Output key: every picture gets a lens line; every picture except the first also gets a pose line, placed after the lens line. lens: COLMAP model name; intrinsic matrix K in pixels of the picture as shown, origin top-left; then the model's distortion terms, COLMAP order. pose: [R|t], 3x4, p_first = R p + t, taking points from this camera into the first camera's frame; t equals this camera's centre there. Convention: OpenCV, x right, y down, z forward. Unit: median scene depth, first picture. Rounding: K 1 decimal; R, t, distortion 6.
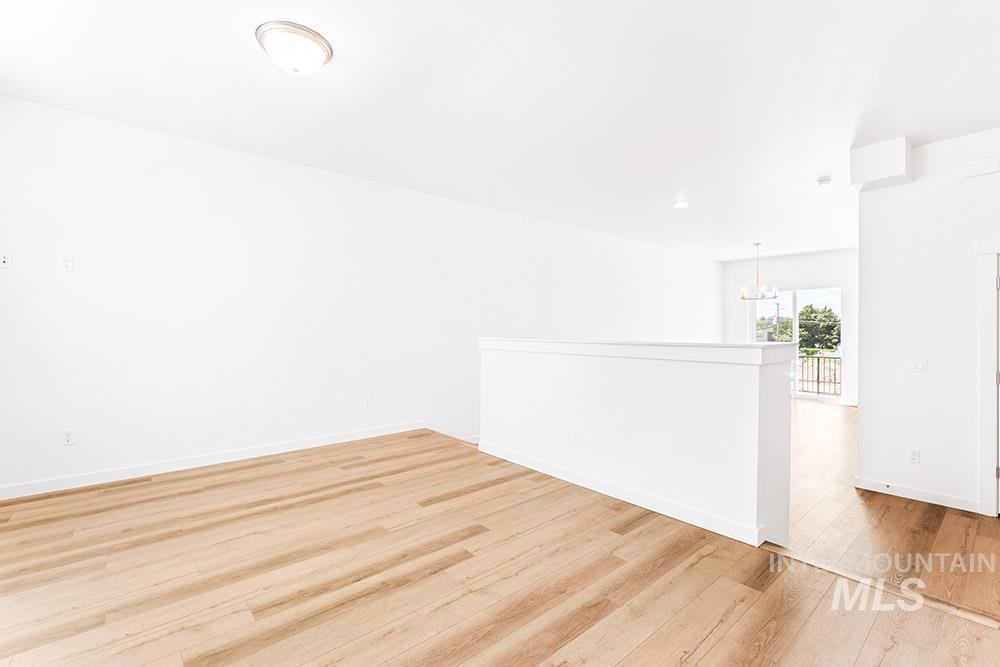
lens RADIAL K [[433.8, 0, 500.0], [0, 433.8, 333.5], [0, 0, 1]] dist [-0.000461, -0.000330]
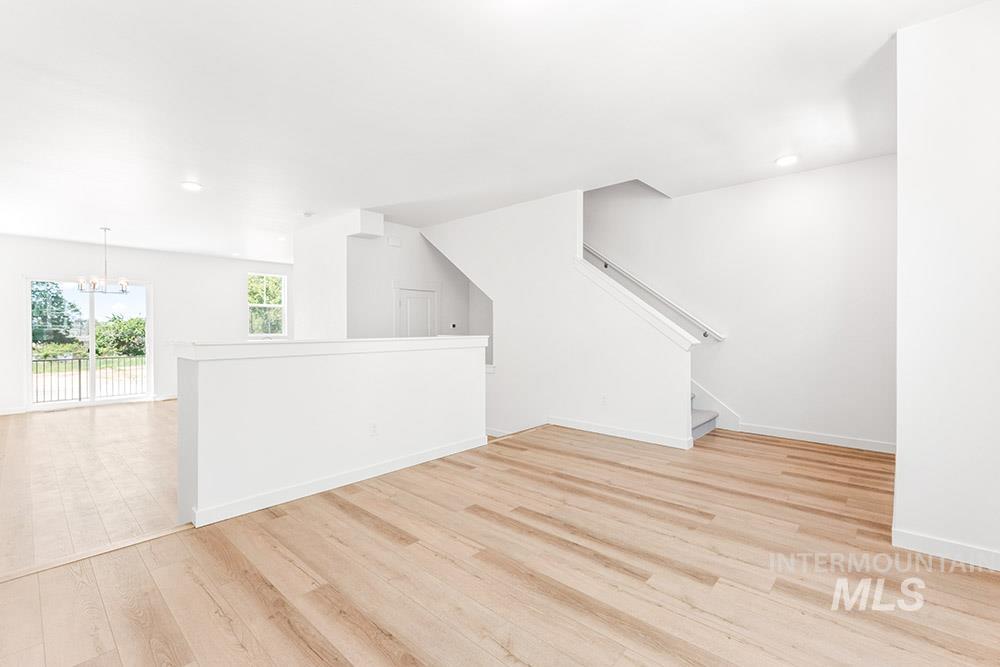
lens RADIAL K [[438.5, 0, 497.7], [0, 438.5, 326.1], [0, 0, 1]] dist [0.001052, 0.000170]
pose [[-0.117827, 0.001407, 0.993033, -1.241351], [0.011809, 0.999930, -0.000015, -0.014151], [-0.992964, 0.011725, -0.117835, 1.132428]]
